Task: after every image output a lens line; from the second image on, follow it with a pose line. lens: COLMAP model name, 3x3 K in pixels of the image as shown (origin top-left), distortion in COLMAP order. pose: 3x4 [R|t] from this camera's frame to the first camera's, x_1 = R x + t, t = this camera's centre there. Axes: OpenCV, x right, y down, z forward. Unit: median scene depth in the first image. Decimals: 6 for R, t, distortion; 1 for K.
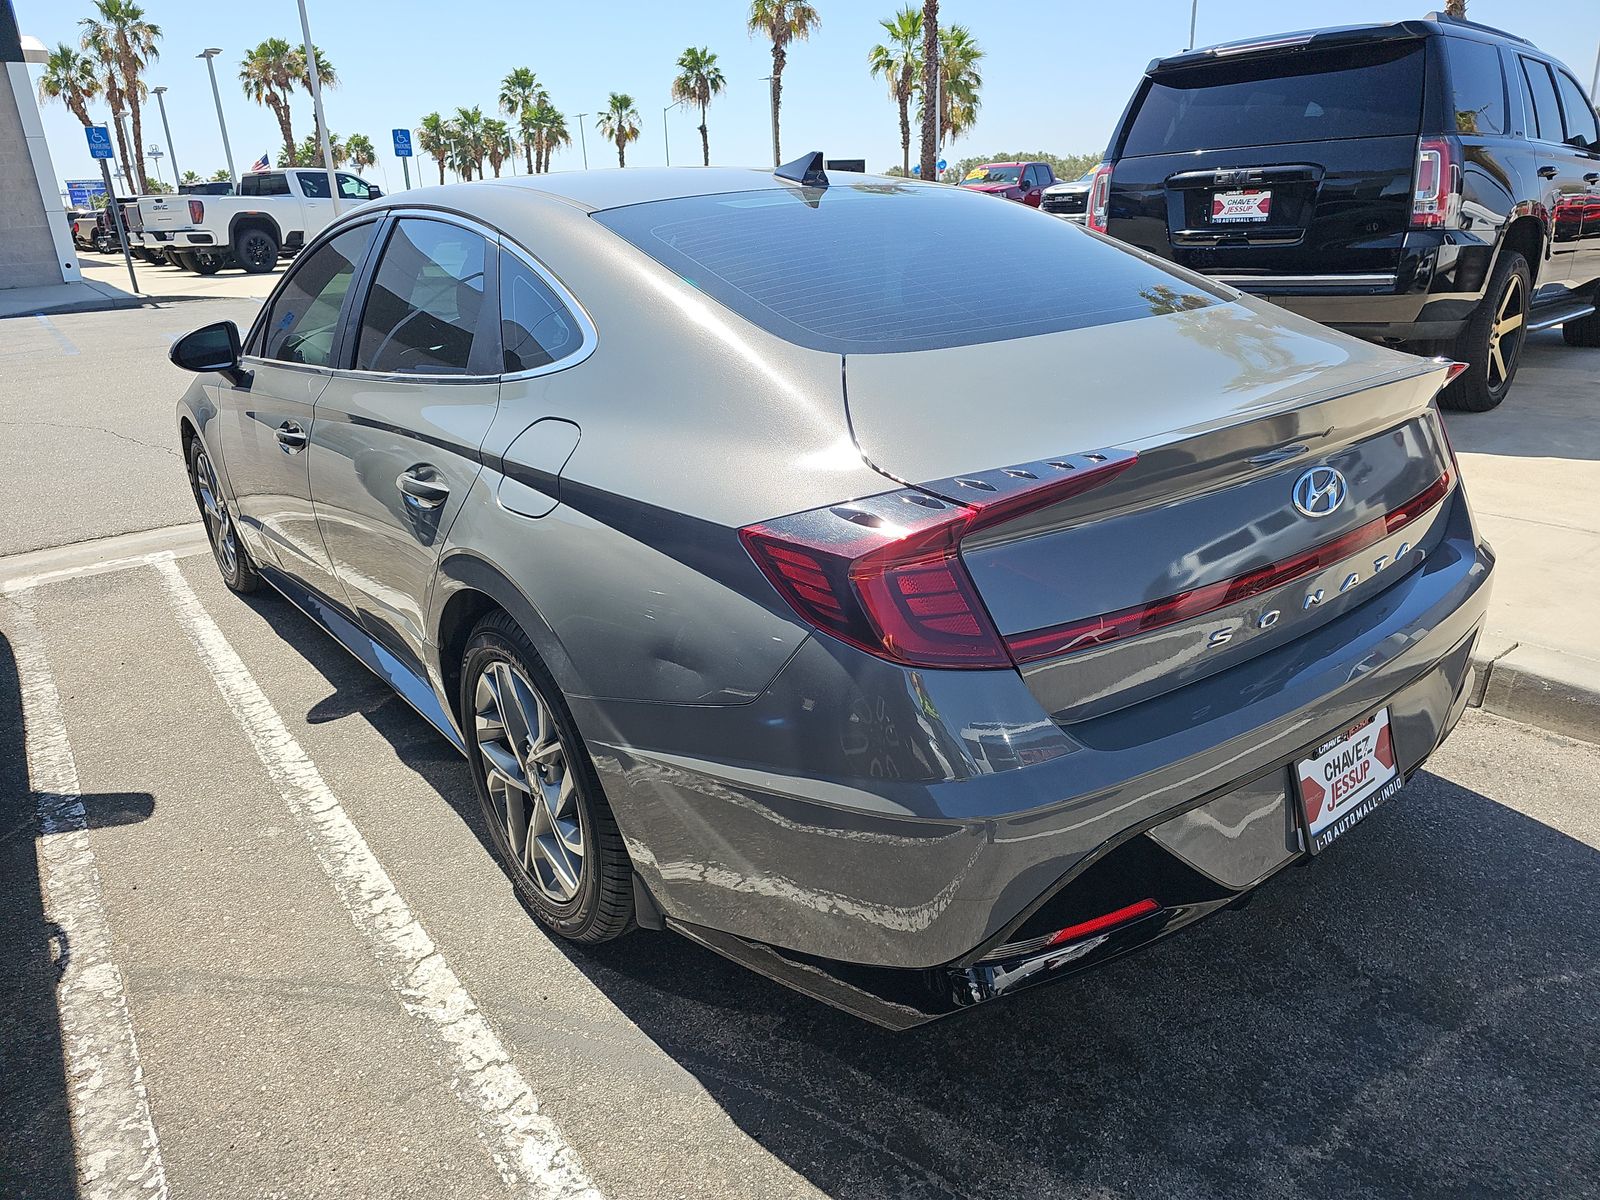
lens RADIAL K [[1075.4, 0, 816.2], [0, 1075.4, 602.0], [0, 0, 1]] dist [0.034289, -0.034649]
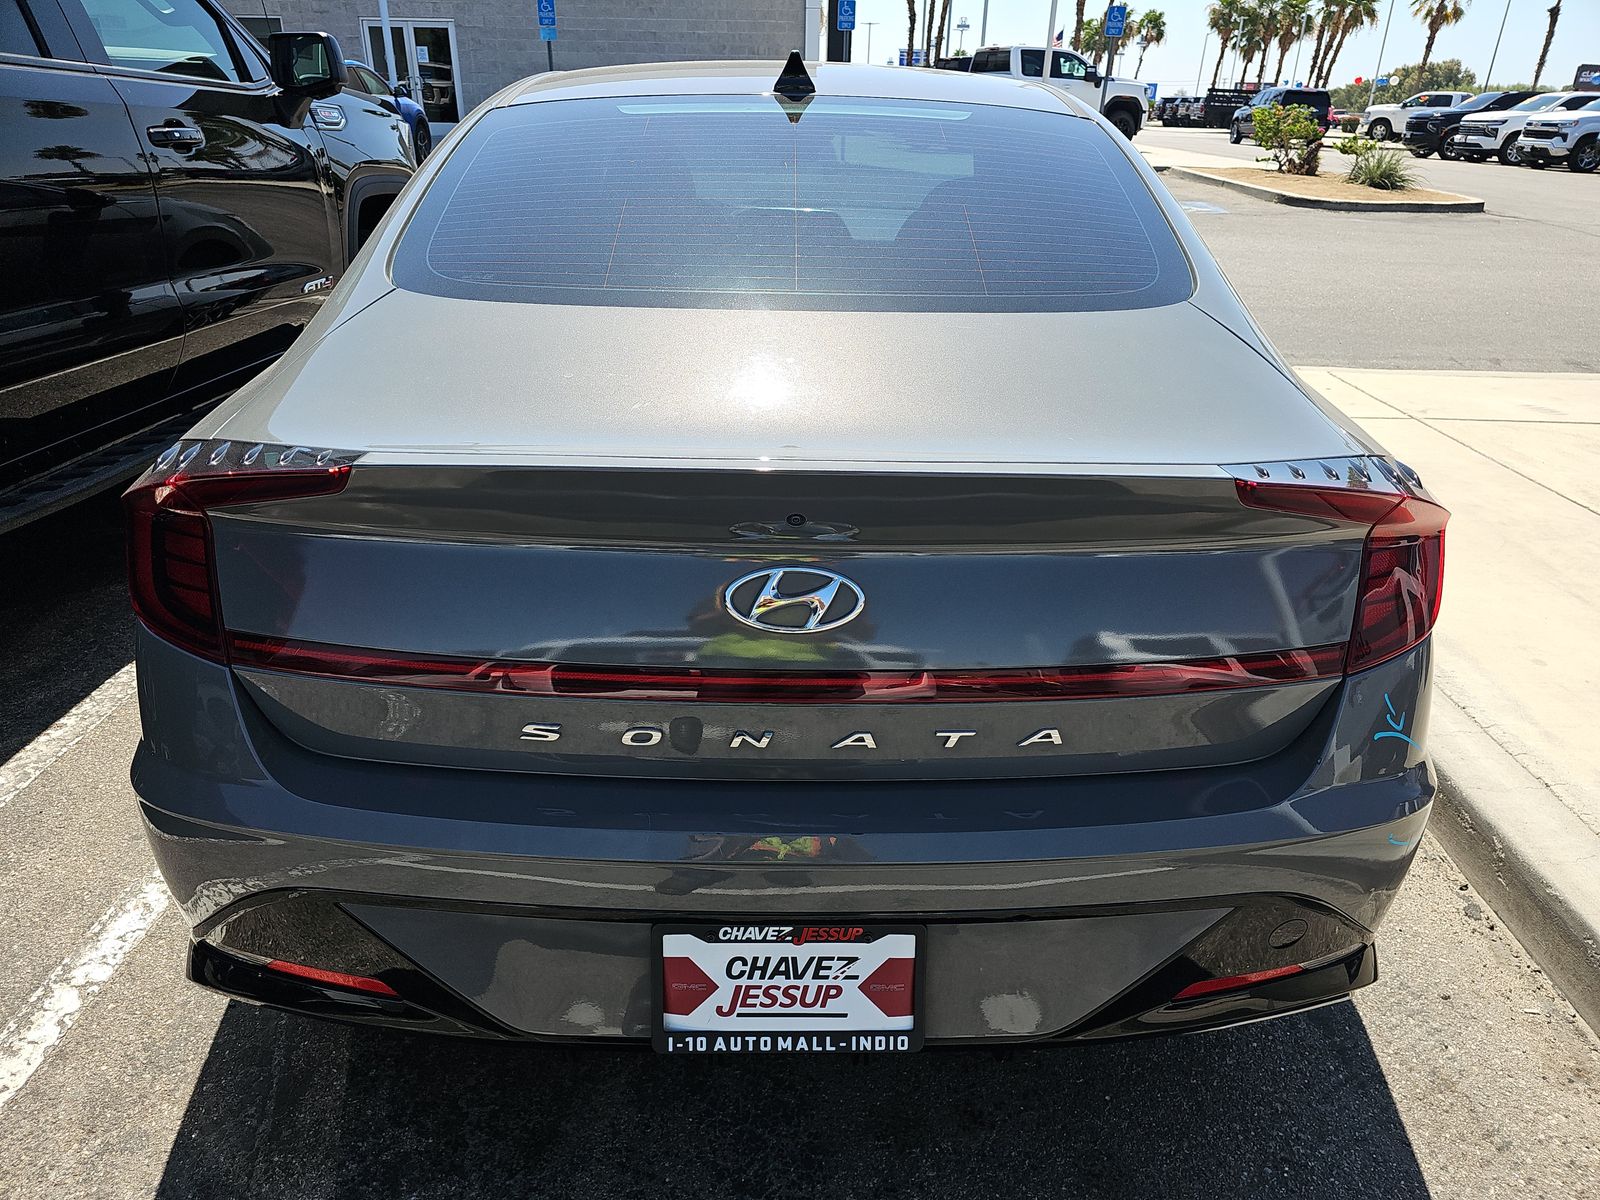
lens RADIAL K [[1063.7, 0, 795.0], [0, 1063.7, 615.7], [0, 0, 1]] dist [0.040616, -0.038502]
pose [[0.784202, 0.319543, -0.531901, 0.465321], [-0.261873, 0.947562, 0.183165, -0.121820], [0.562538, -0.004348, 0.826760, 0.242368]]
